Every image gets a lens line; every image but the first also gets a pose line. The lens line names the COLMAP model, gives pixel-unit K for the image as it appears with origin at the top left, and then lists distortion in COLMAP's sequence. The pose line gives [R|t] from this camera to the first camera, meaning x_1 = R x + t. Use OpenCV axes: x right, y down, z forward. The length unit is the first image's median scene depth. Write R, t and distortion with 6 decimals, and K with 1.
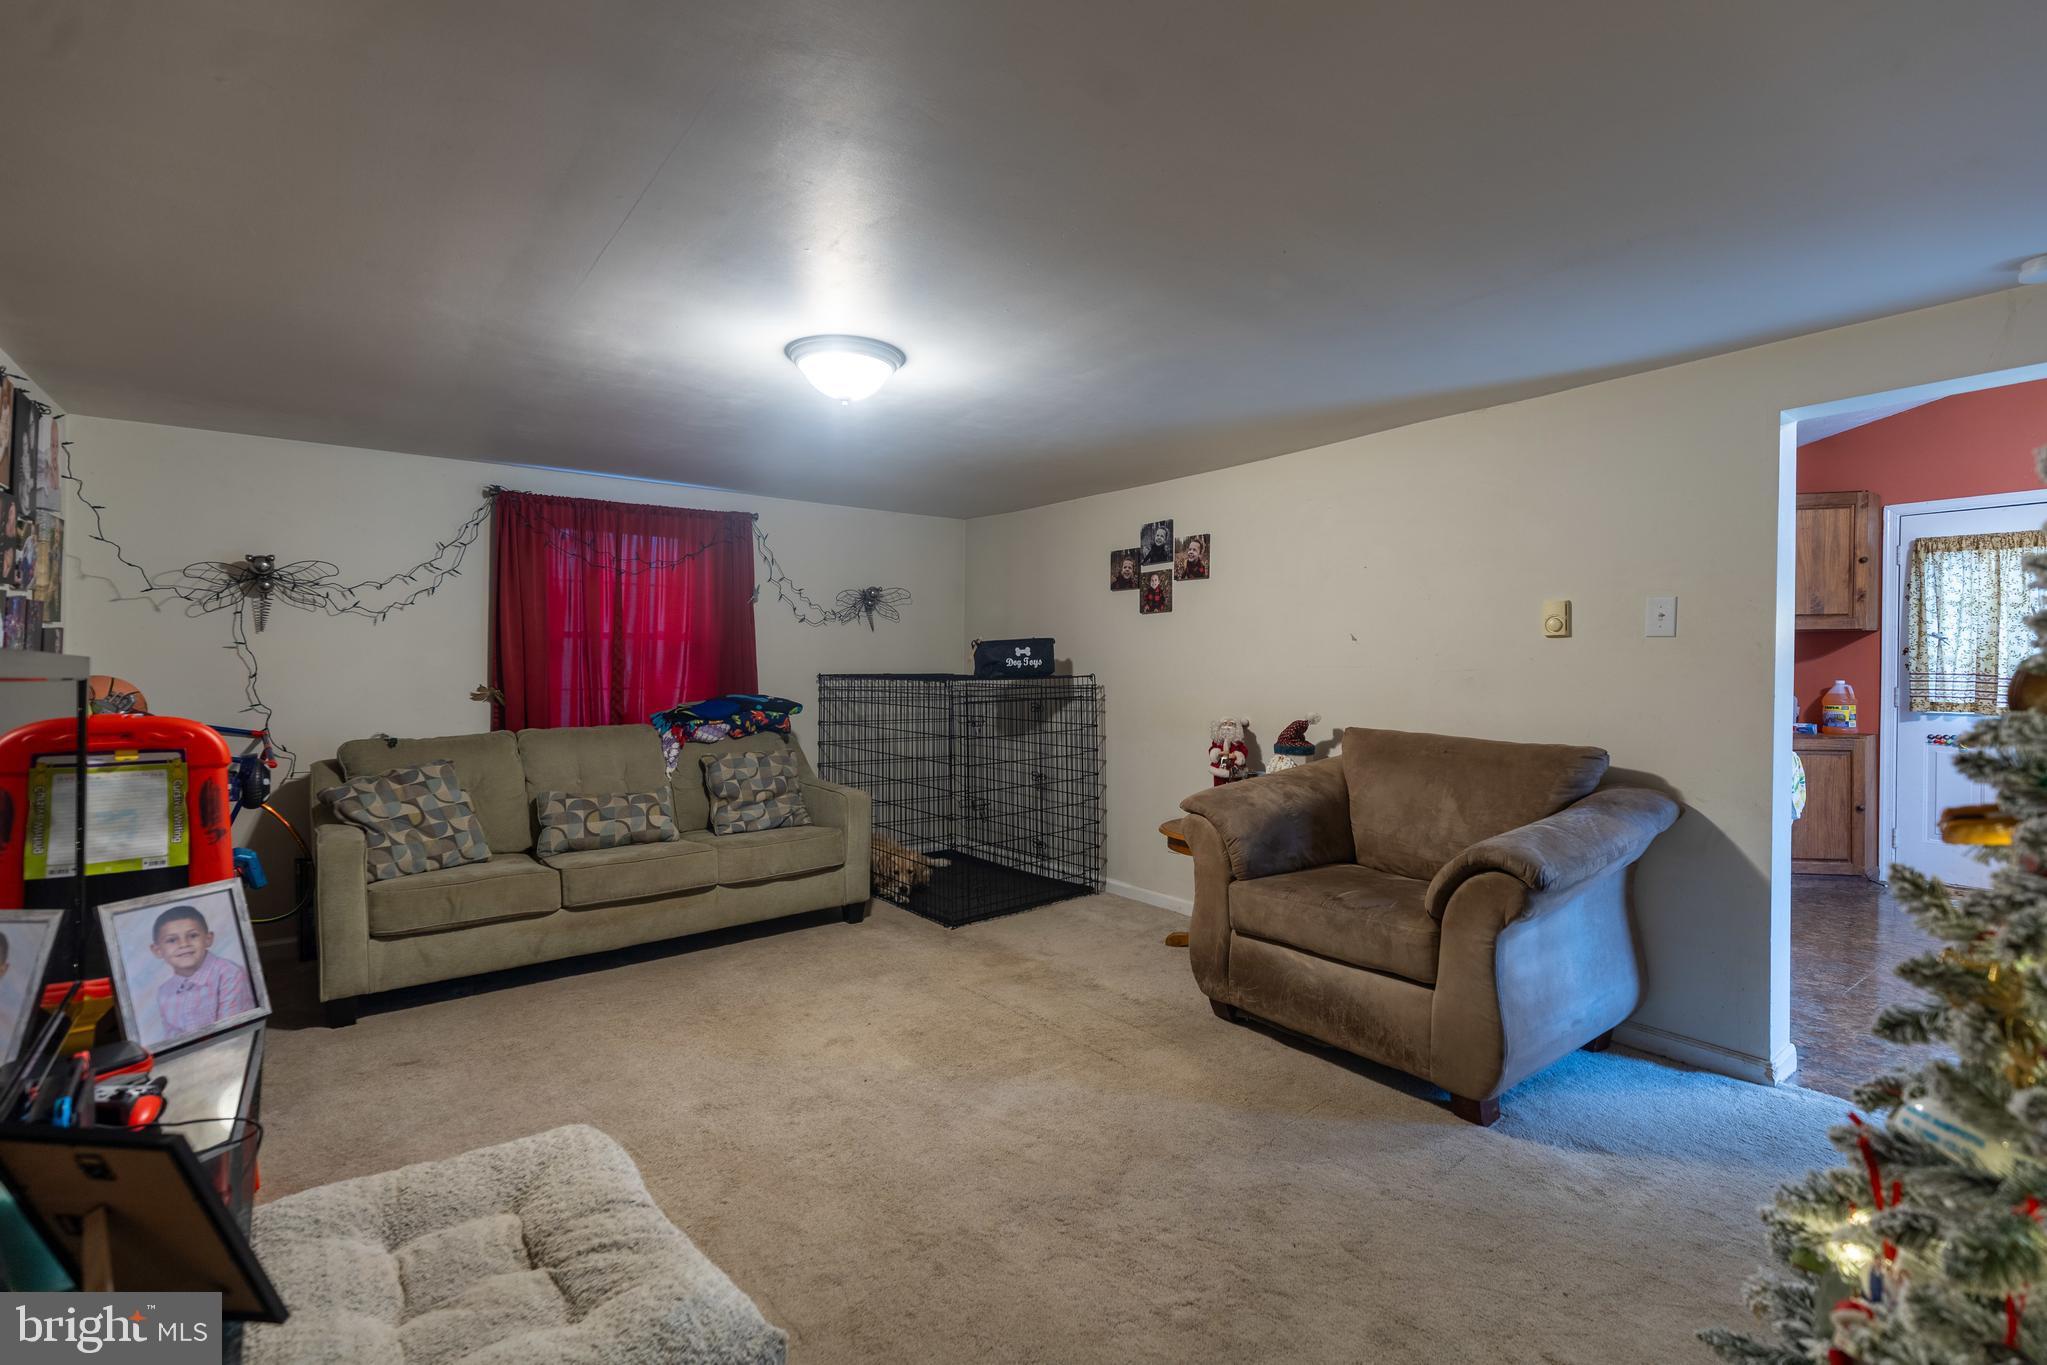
lens RADIAL K [[900.9, 0, 1021.9], [0, 900.9, 667.5], [0, 0, 1]] dist [0.001360, -0.000063]
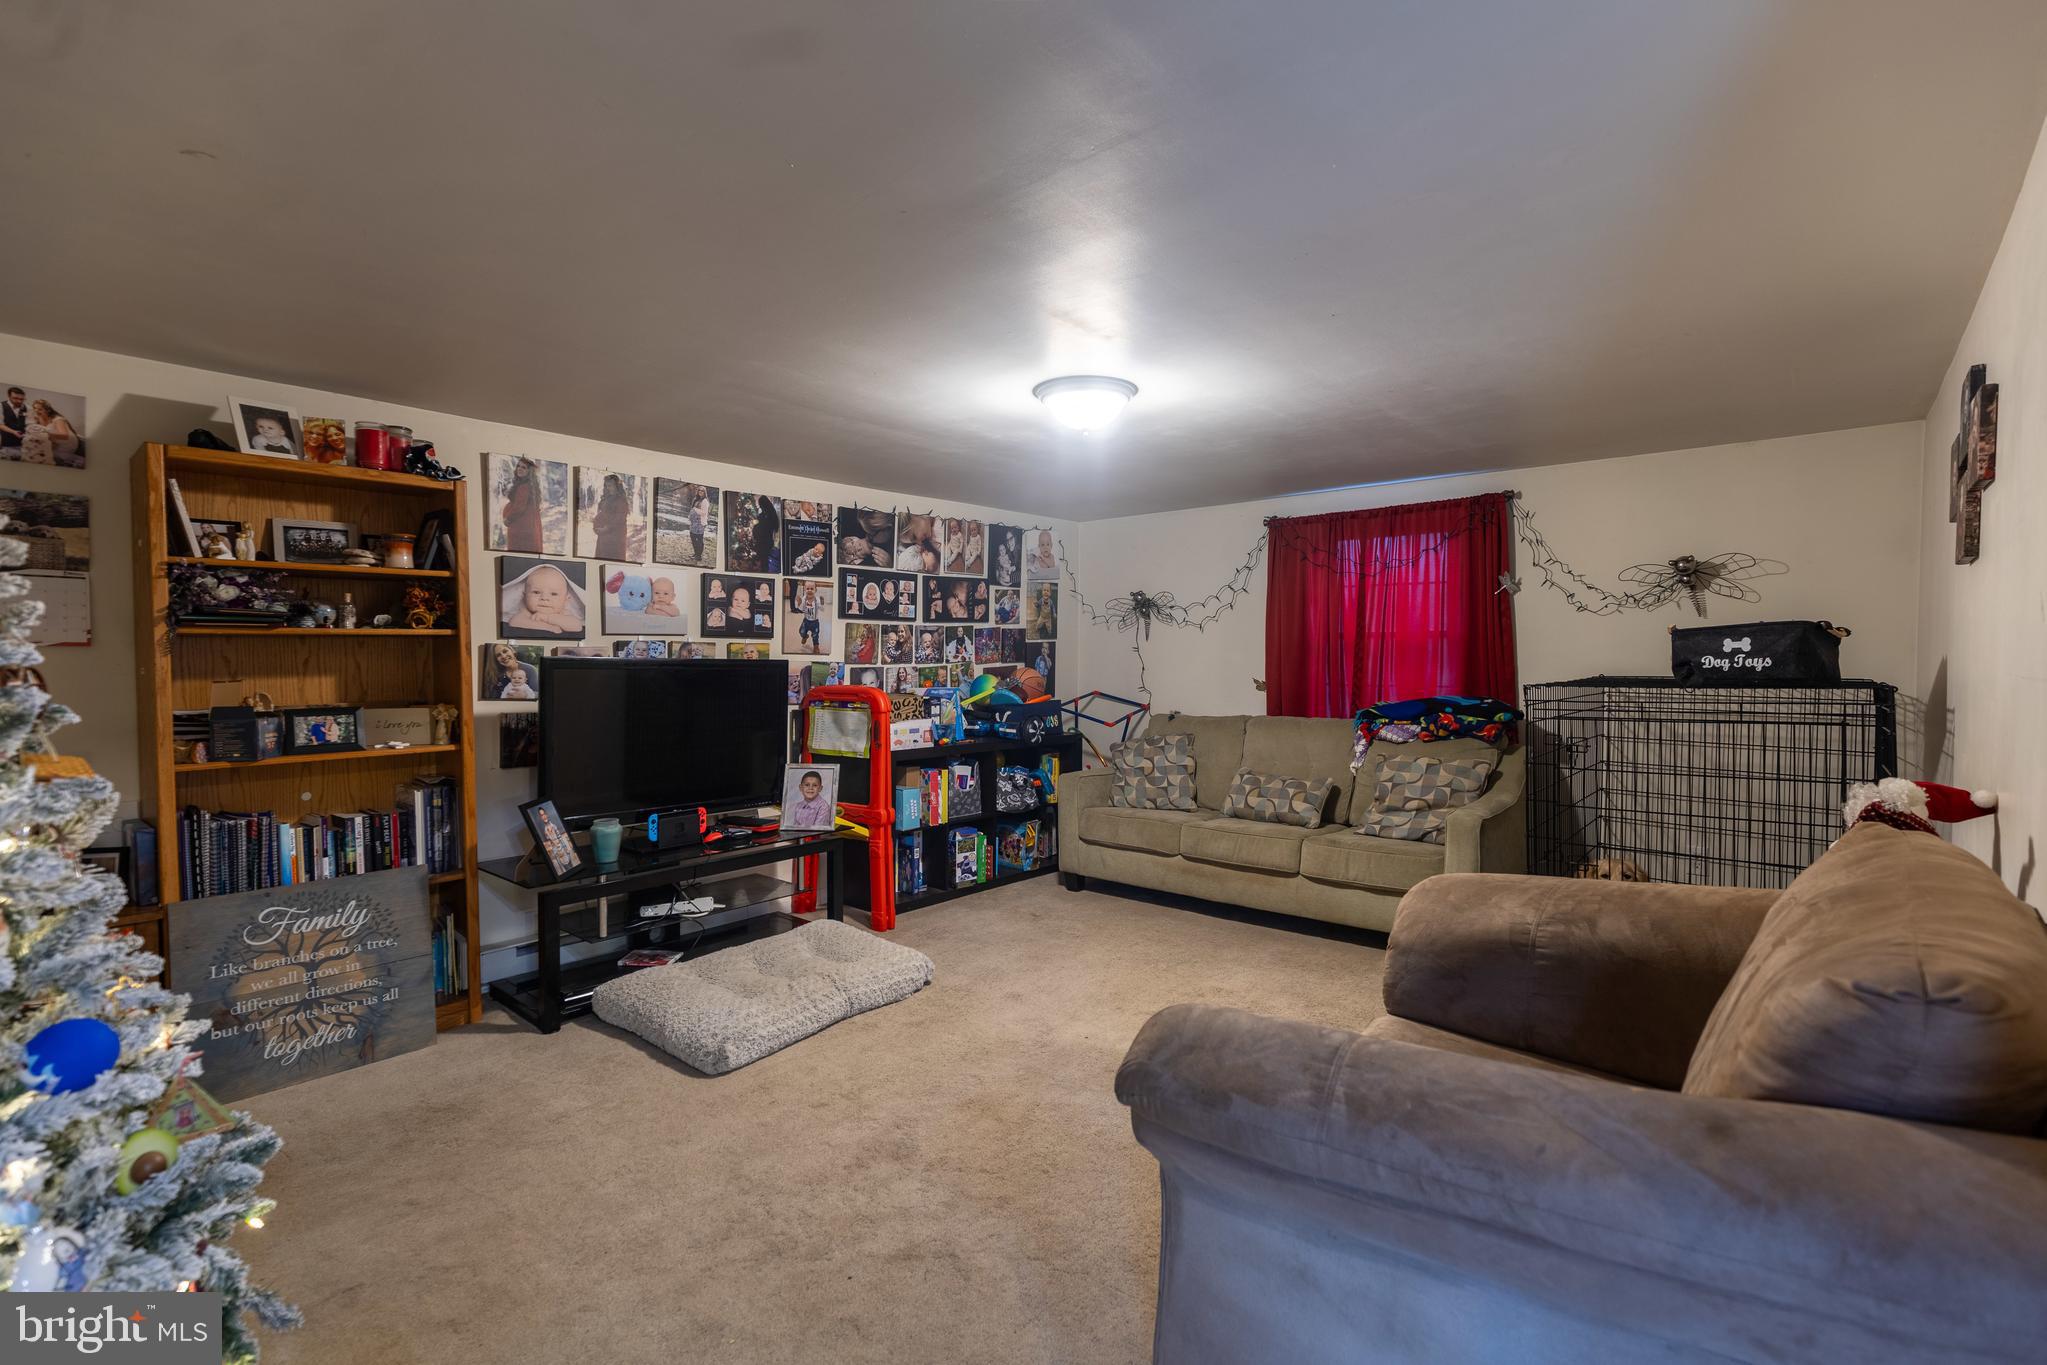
lens RADIAL K [[900.9, 0, 1043.6], [0, 900.9, 670.2], [0, 0, 1]] dist [0.001360, -0.000063]
pose [[0.221566, 0.012930, -0.975060, 0.394609], [-0.005295, 0.999913, 0.012057, -0.003979], [0.975131, 0.002491, 0.221615, 0.308758]]
